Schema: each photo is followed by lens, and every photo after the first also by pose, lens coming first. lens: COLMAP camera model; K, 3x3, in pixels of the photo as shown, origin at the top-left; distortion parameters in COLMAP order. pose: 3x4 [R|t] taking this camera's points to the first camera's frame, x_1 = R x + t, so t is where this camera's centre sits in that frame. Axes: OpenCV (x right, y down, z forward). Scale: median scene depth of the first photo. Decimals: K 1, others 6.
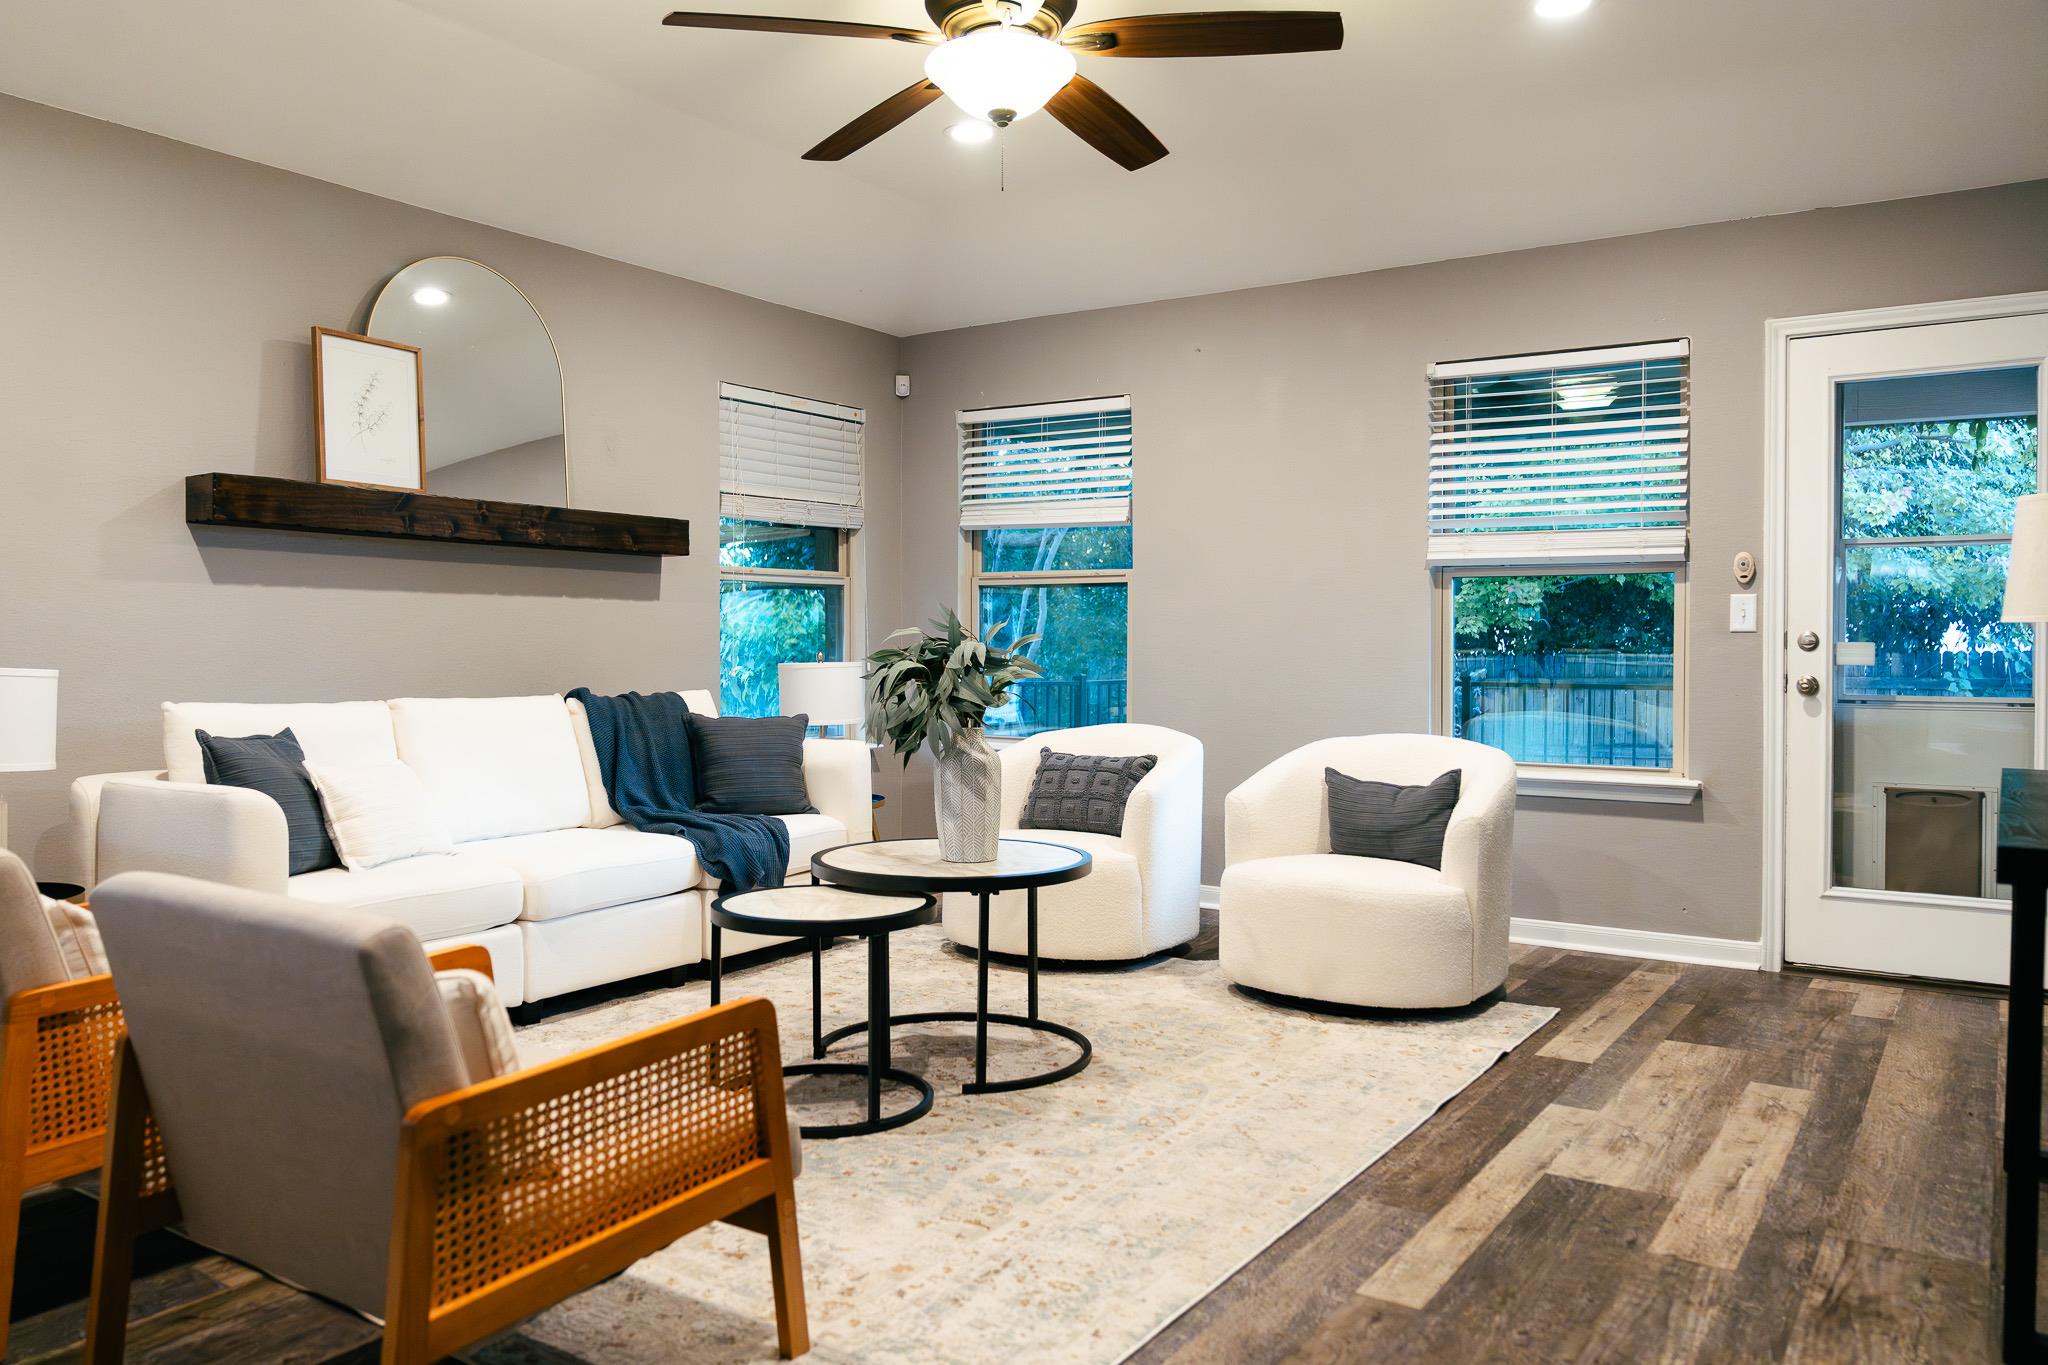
lens RADIAL K [[1619.5, 0, 1024.0], [0, 1619.5, 682.5], [0, 0, 1]] dist [-0.037757, -0.002001]
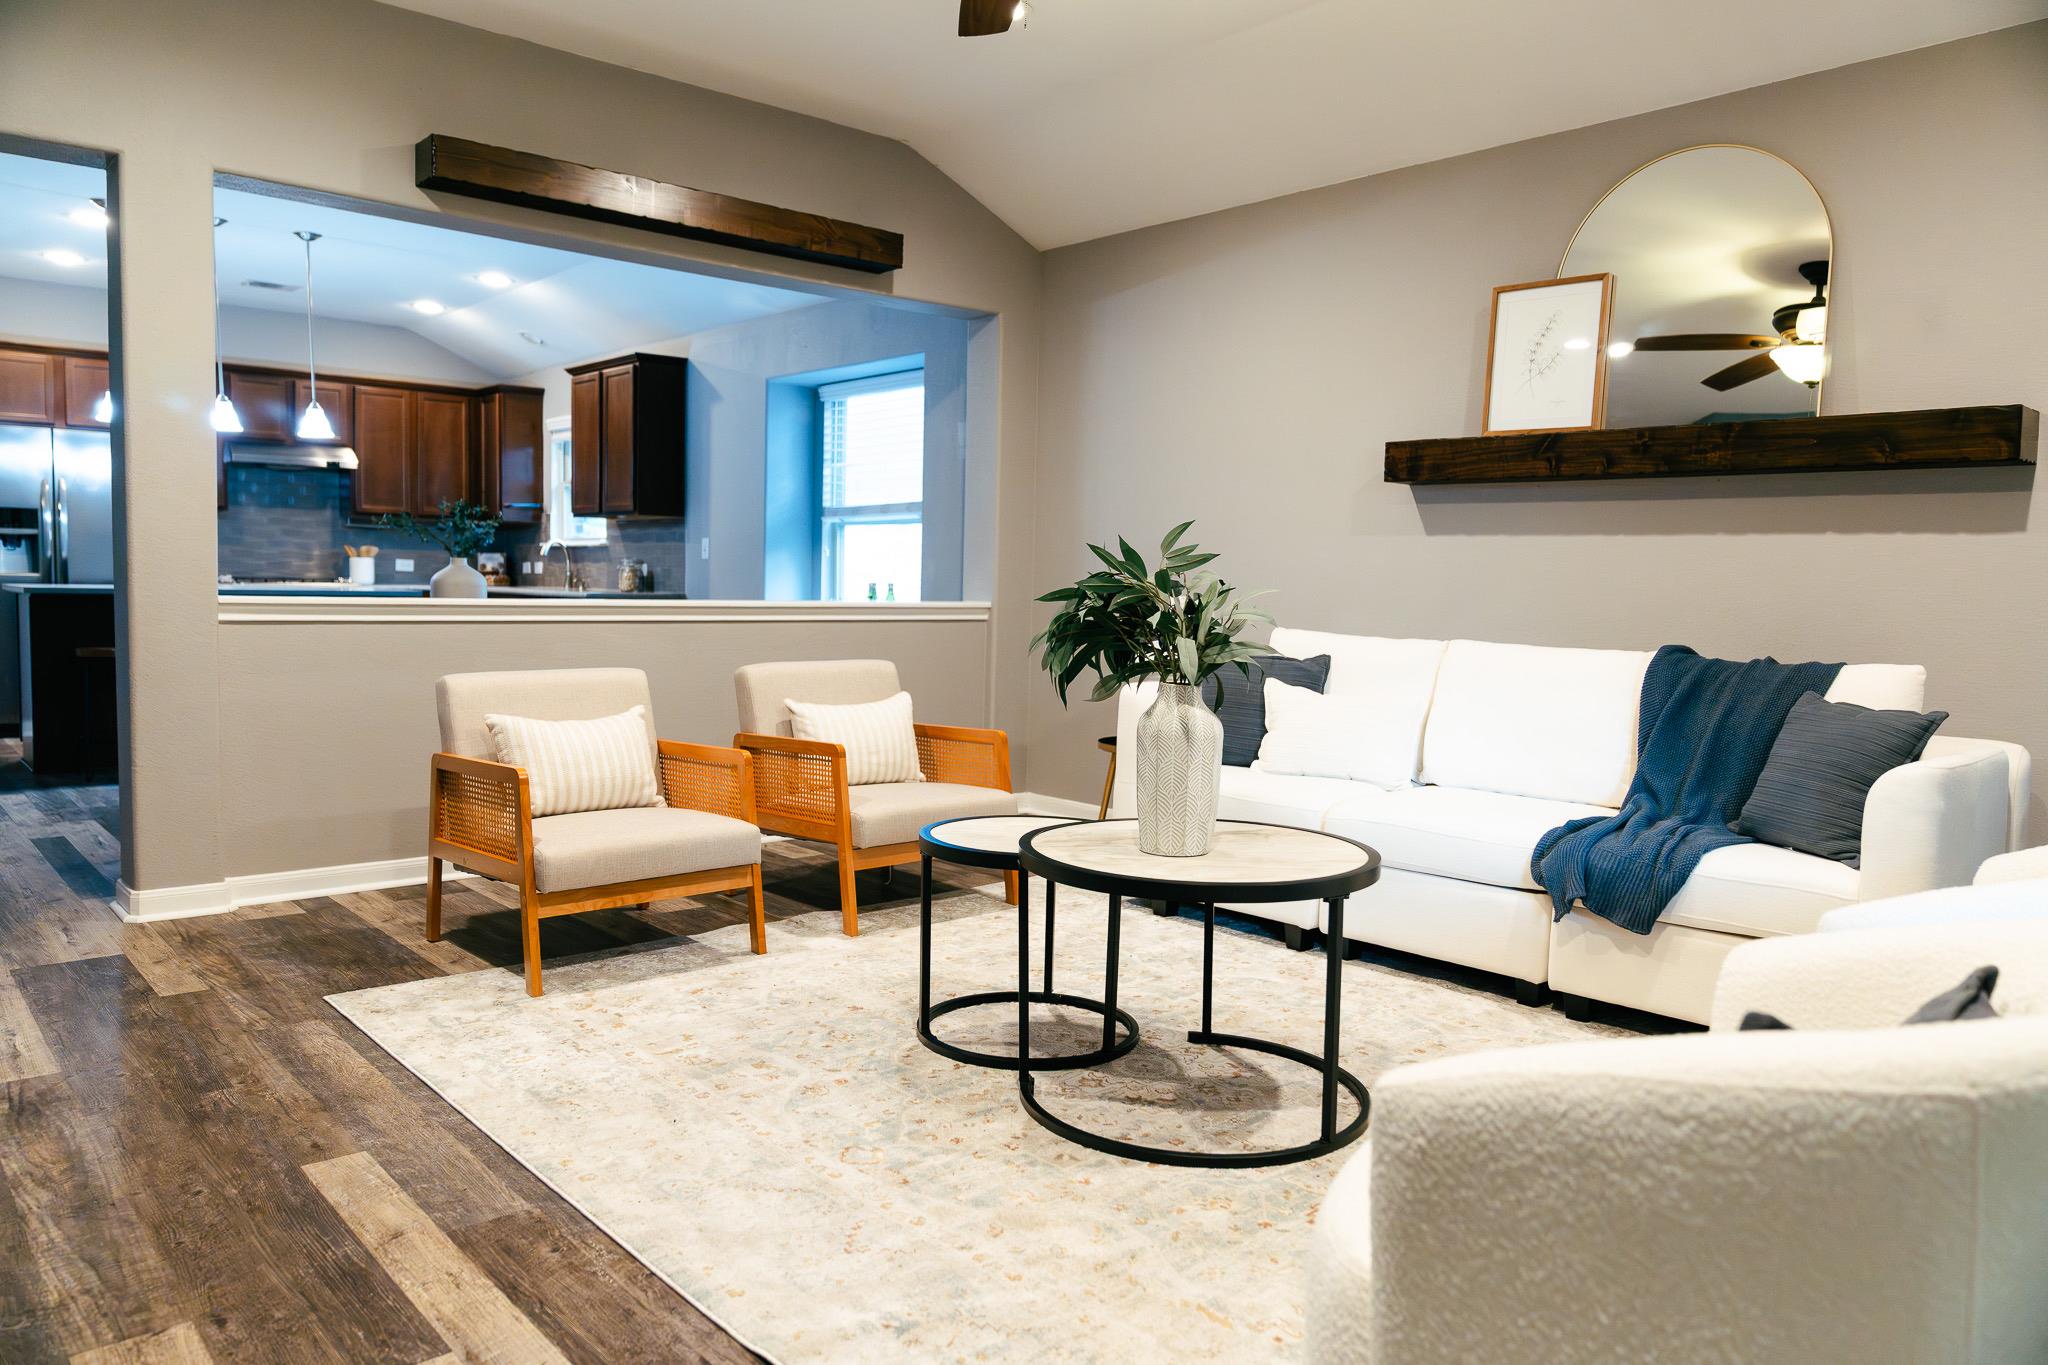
lens RADIAL K [[1488.8, 0, 1024.0], [0, 1488.8, 682.5], [0, 0, 1]] dist [-0.031009, 0.003381]
pose [[-0.315469, 0.053194, -0.947444, 0.825405], [-0.046831, 0.996338, 0.071533, -0.024276], [0.947780, 0.066936, -0.311822, 1.420266]]
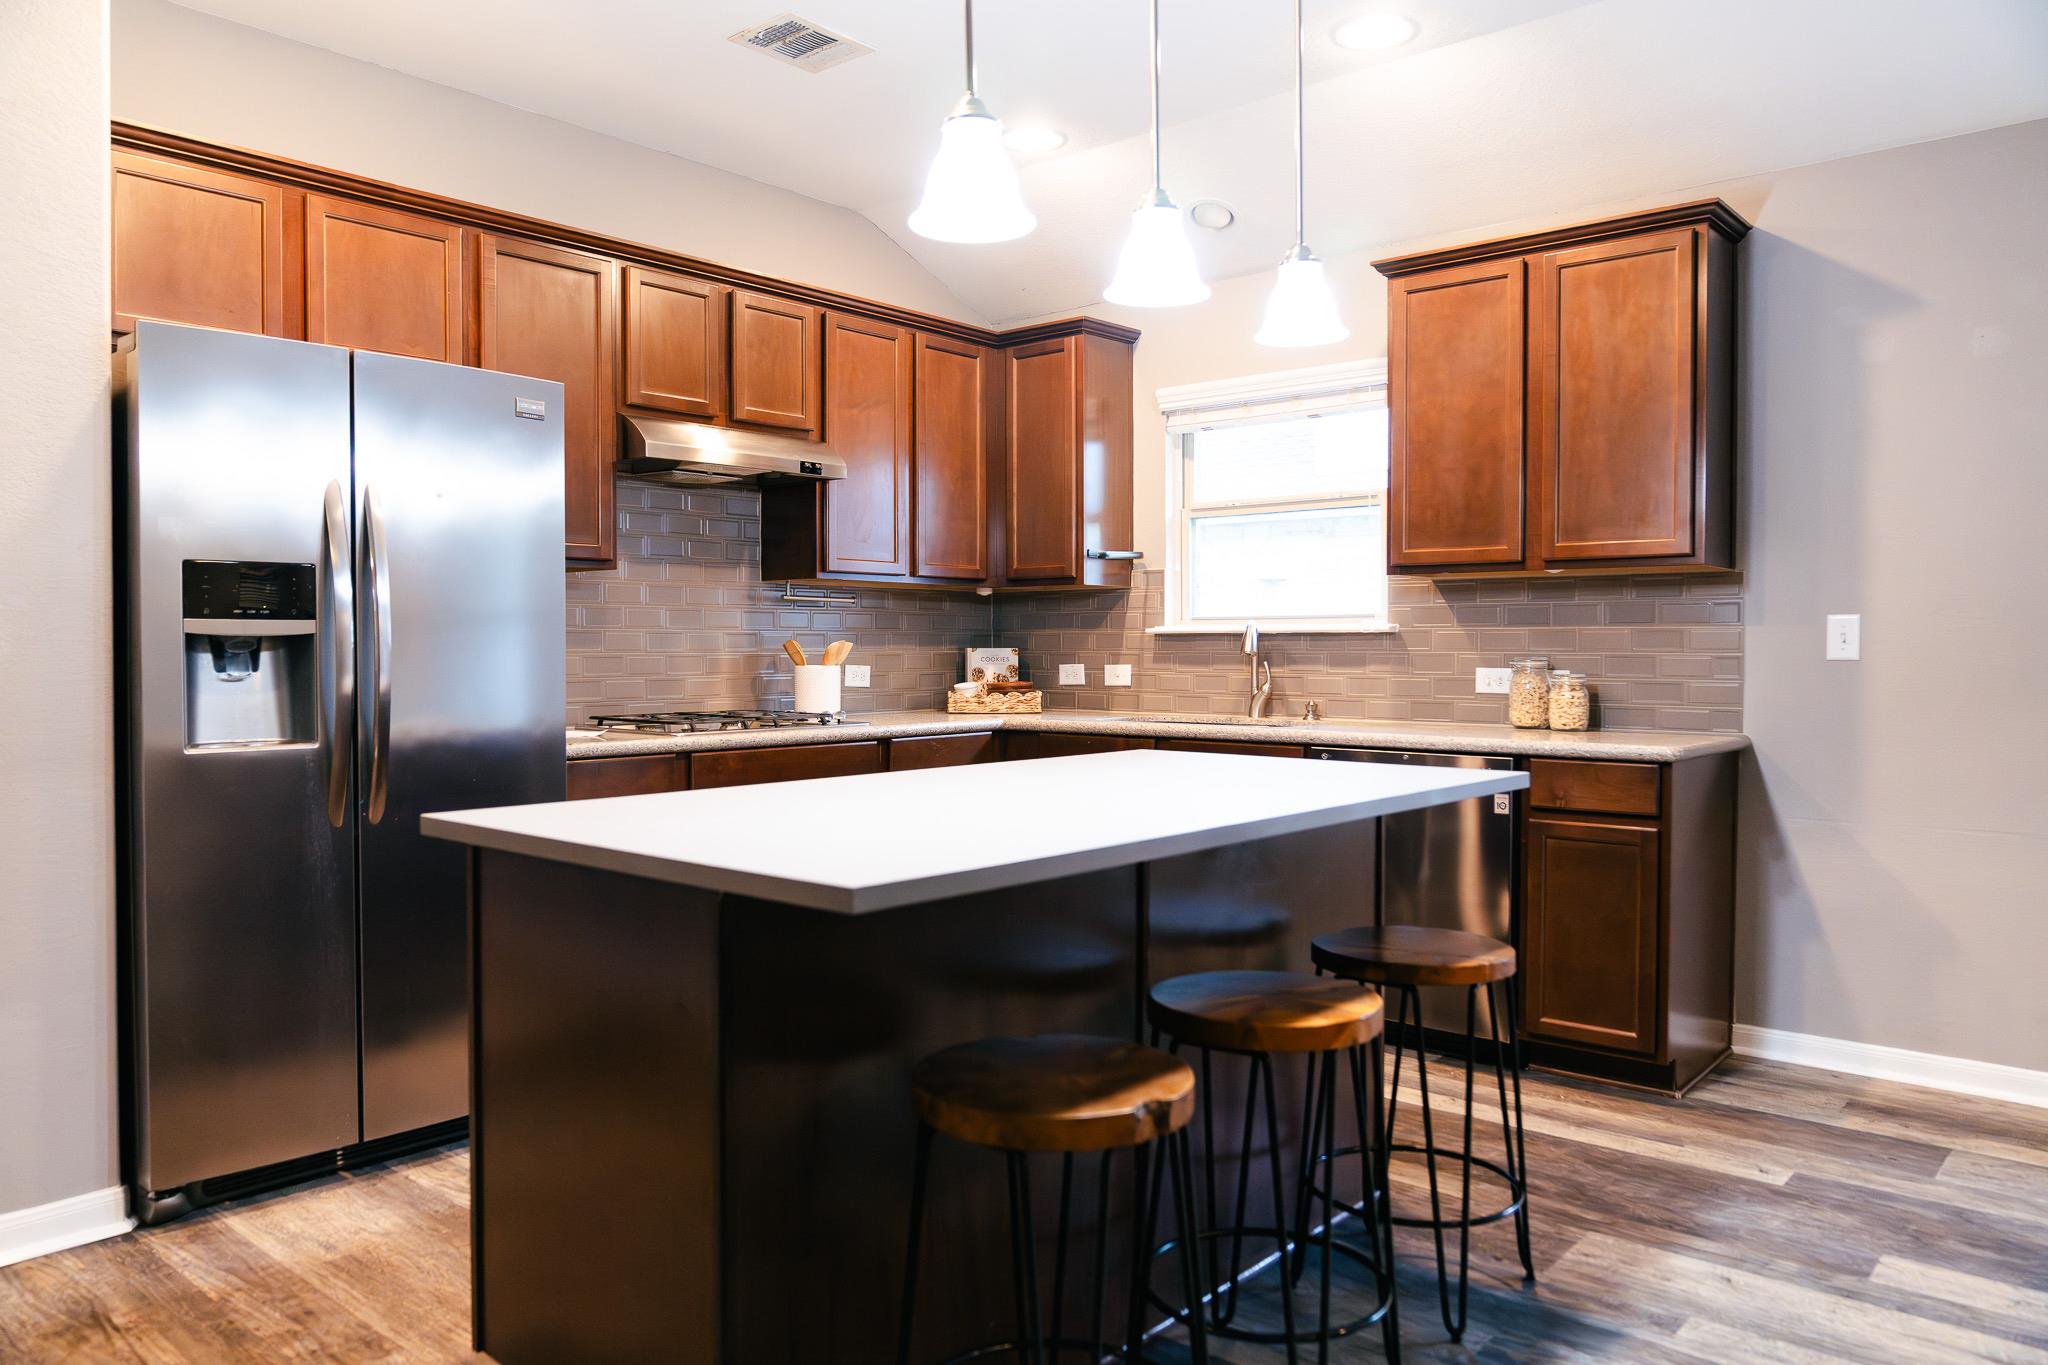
lens RADIAL K [[1479.1, 0, 978.2], [0, 1479.1, 669.2], [0, 0, 1]] dist [0.040595, 0.000877]
pose [[-0.172549, 0.011316, -0.984936, 0.549951], [-0.024919, 0.999564, 0.015850, -0.023568], [0.984686, 0.027279, -0.172192, 0.925992]]
